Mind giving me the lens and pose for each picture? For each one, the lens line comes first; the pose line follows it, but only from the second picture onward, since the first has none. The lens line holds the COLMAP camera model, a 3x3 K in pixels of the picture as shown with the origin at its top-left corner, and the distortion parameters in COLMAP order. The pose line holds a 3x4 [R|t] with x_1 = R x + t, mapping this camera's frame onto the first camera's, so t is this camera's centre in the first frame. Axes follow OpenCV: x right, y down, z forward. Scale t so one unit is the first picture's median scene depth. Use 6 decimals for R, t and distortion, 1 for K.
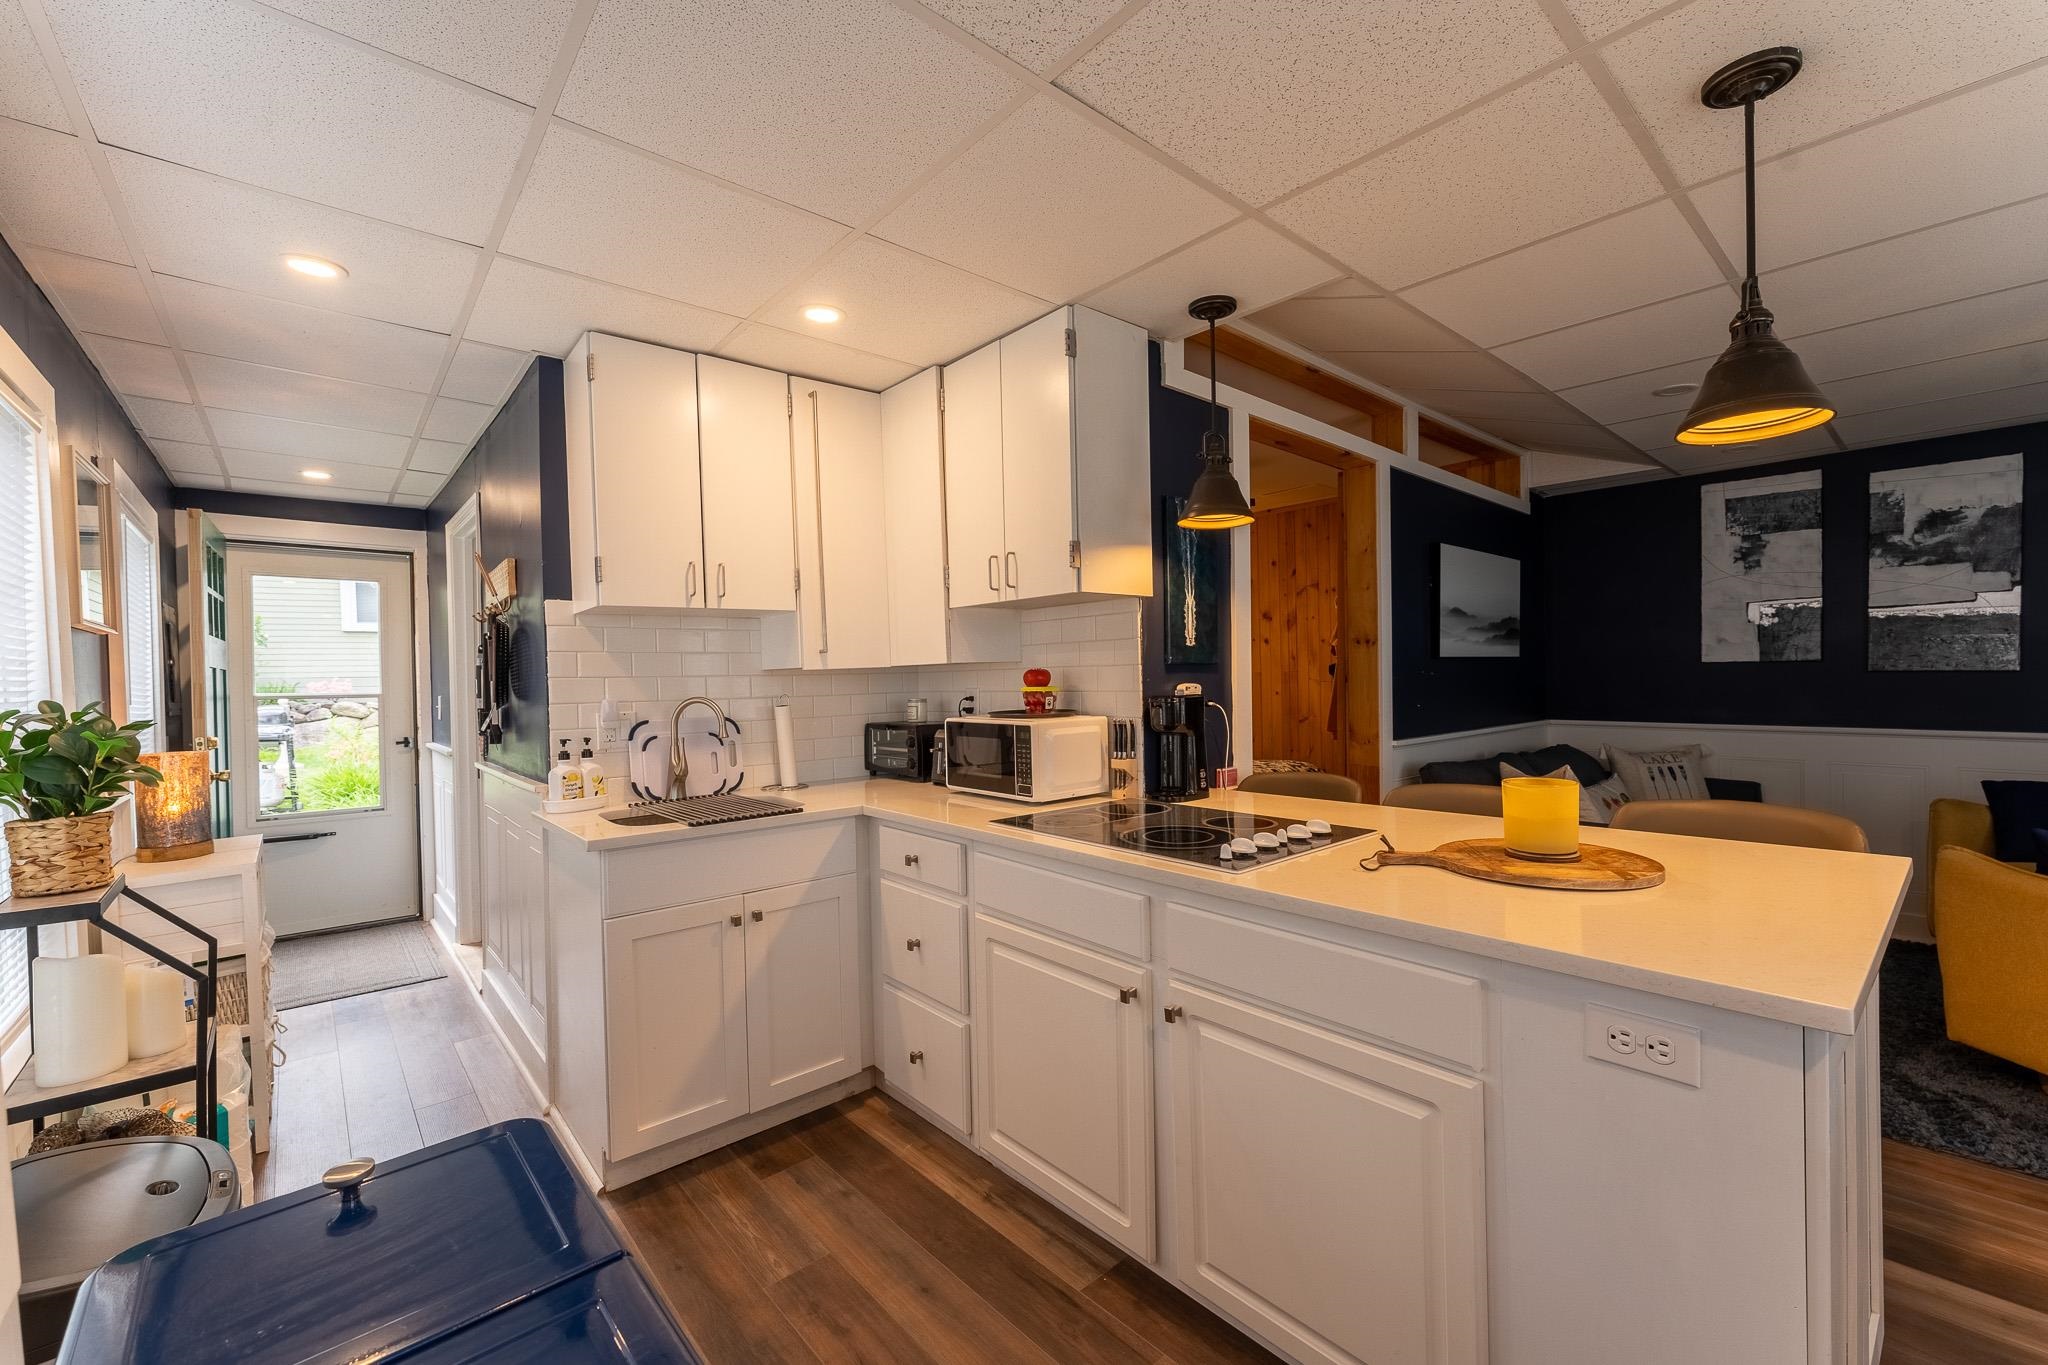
lens RADIAL K [[831.5, 0, 1039.2], [0, 831.5, 685.5], [0, 0, 1]] dist [-0.003169, 0.001114]
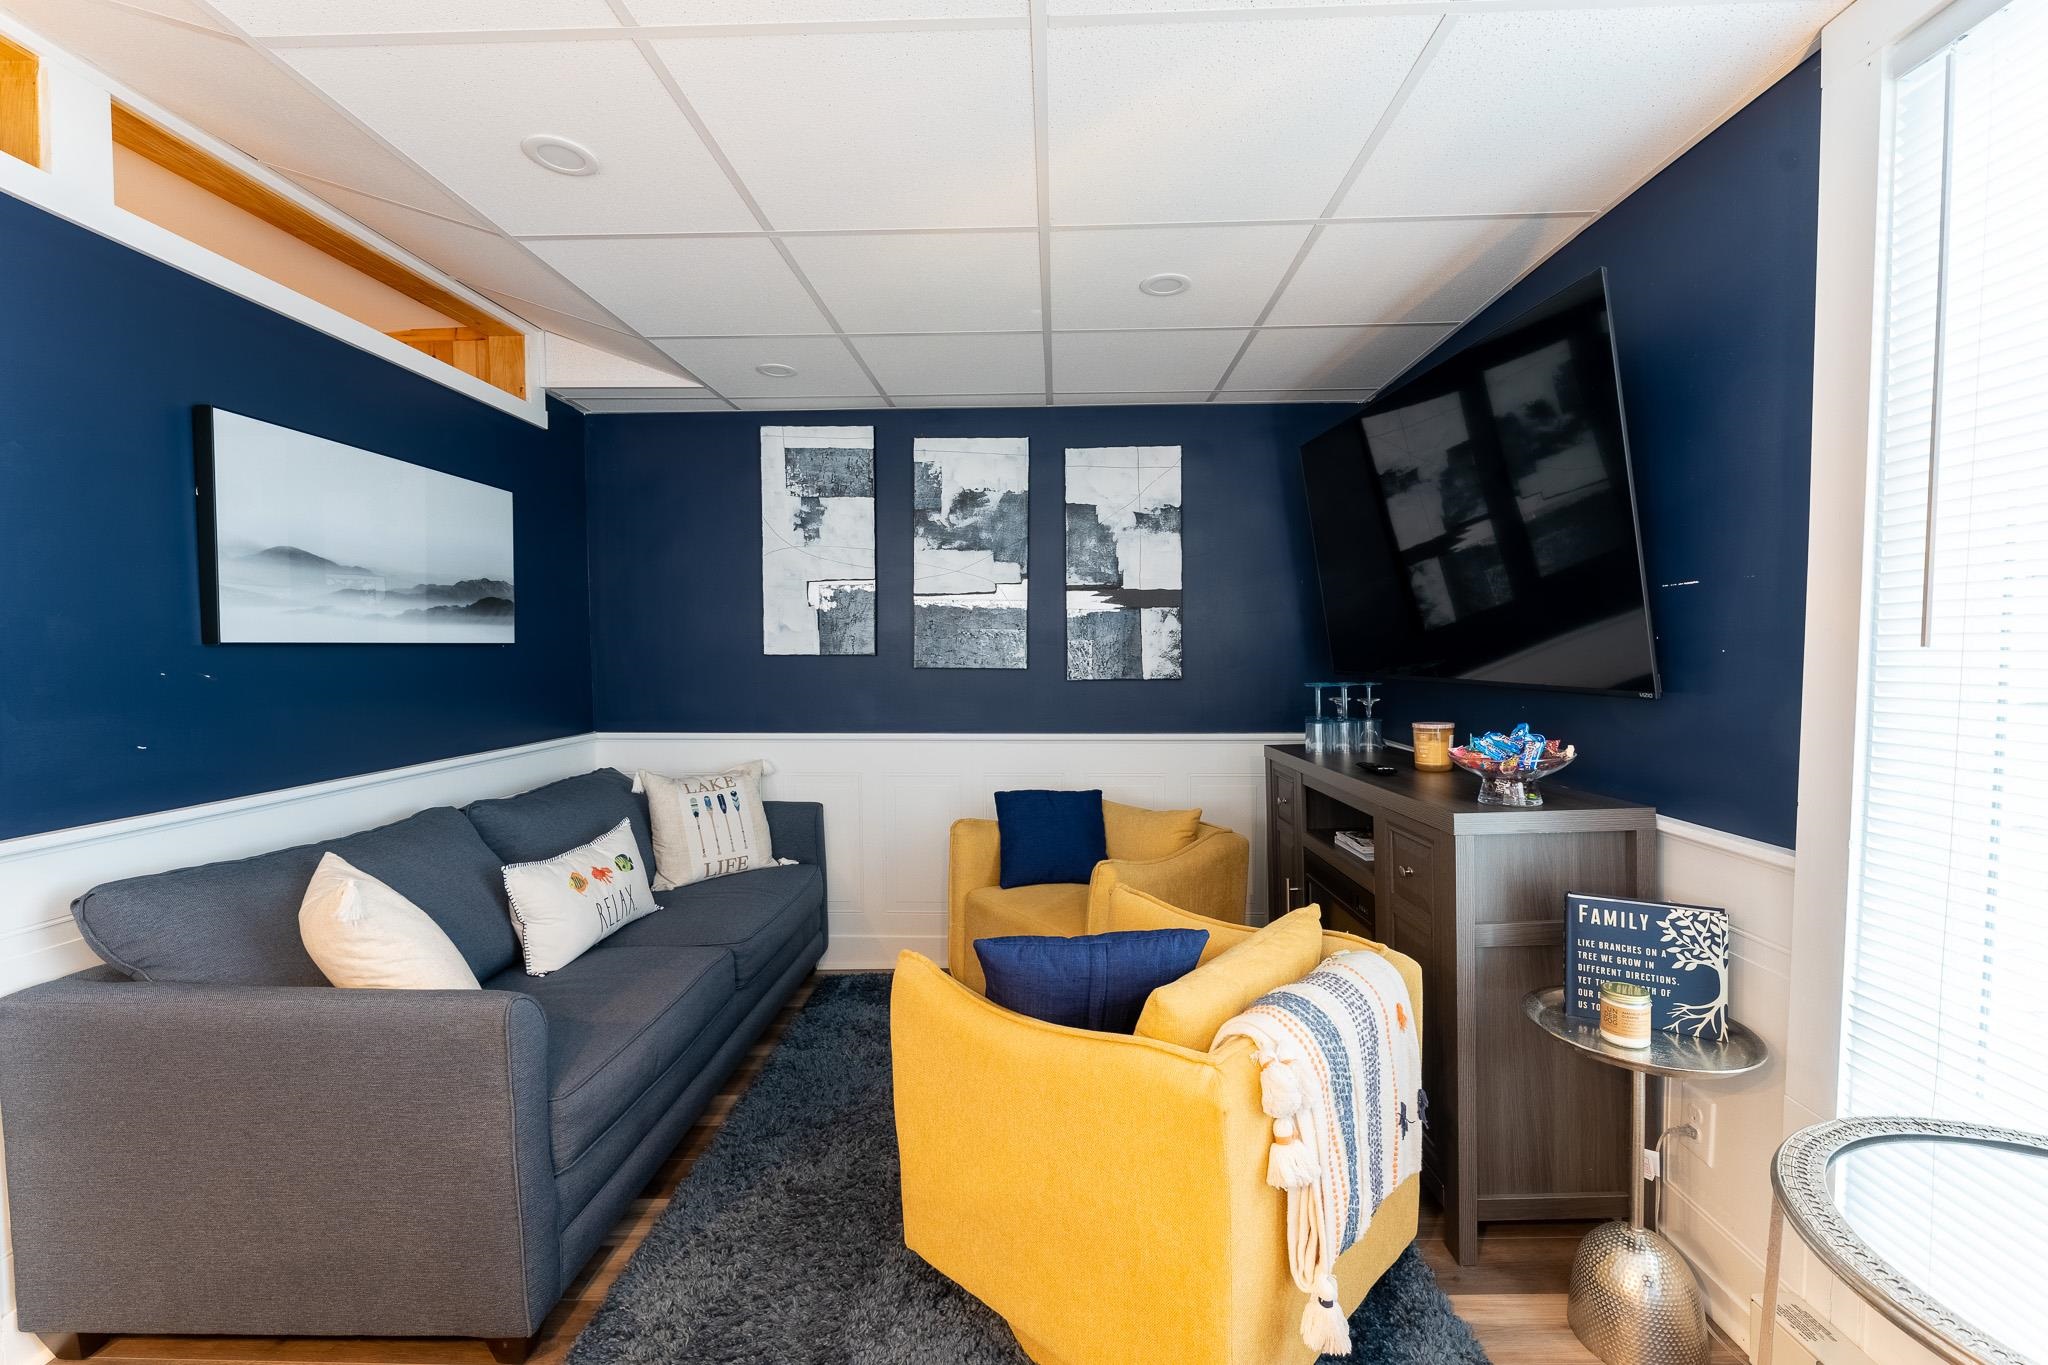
lens RADIAL K [[831.5, 0, 1029.2], [0, 831.5, 683.0], [0, 0, 1]] dist [-0.003169, 0.001114]
pose [[0.686910, -0.016848, 0.726547, 0.454203], [0.000459, 0.999741, 0.022749, -0.021473], [-0.726742, -0.015293, 0.686740, 0.317814]]
